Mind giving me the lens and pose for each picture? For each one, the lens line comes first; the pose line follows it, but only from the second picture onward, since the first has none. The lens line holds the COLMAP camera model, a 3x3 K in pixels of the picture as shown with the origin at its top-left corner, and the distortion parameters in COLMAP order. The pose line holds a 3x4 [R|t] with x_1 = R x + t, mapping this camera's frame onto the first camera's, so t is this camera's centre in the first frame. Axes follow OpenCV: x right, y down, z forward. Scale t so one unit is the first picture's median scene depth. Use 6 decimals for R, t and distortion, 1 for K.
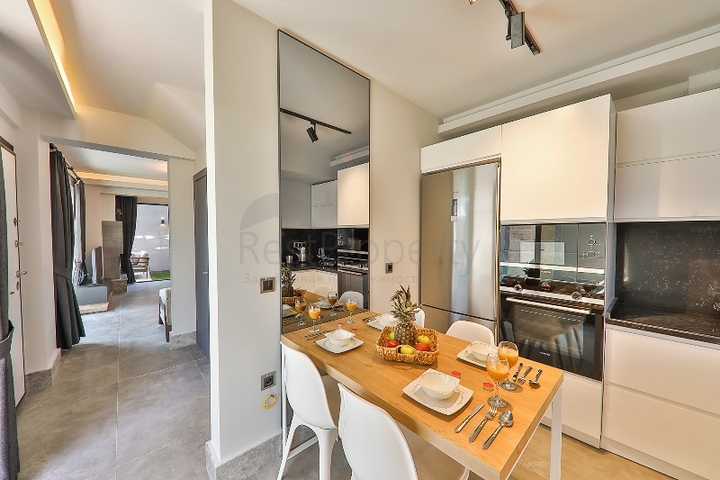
lens RADIAL K [[265.9, 0, 360.5], [0, 265.9, 245.1], [0, 0, 1]] dist [0.000962, -0.000016]
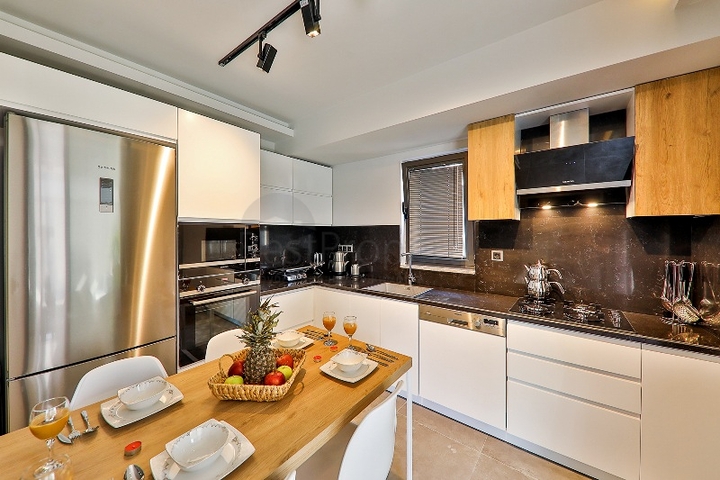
lens RADIAL K [[268.5, 0, 358.7], [0, 268.5, 234.4], [0, 0, 1]] dist [0.000013, -0.000089]
pose [[-0.188437, -0.004629, 0.982074, -0.518126], [0.034172, 0.999352, 0.011267, -0.028511], [-0.981491, 0.035683, -0.188156, 0.678636]]
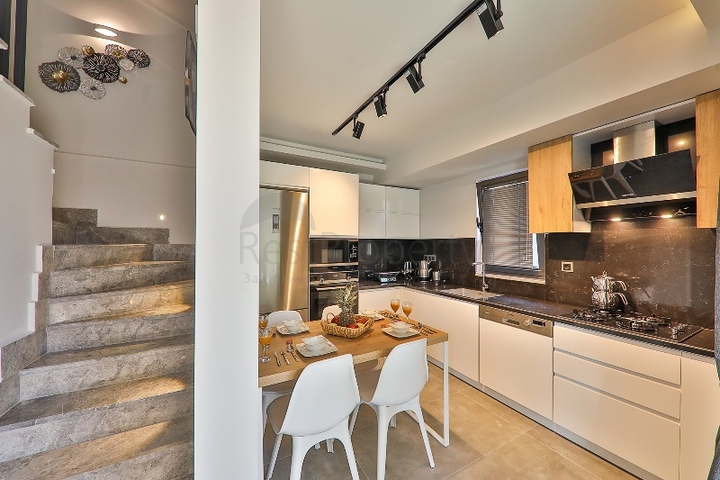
lens RADIAL K [[265.9, 0, 360.5], [0, 265.9, 245.1], [0, 0, 1]] dist [0.000962, -0.000016]
pose [[0.222140, 0.000179, 0.975015, -0.905888], [0.032661, 0.999437, -0.007624, -0.020863], [-0.974468, 0.033539, 0.222009, 0.493235]]
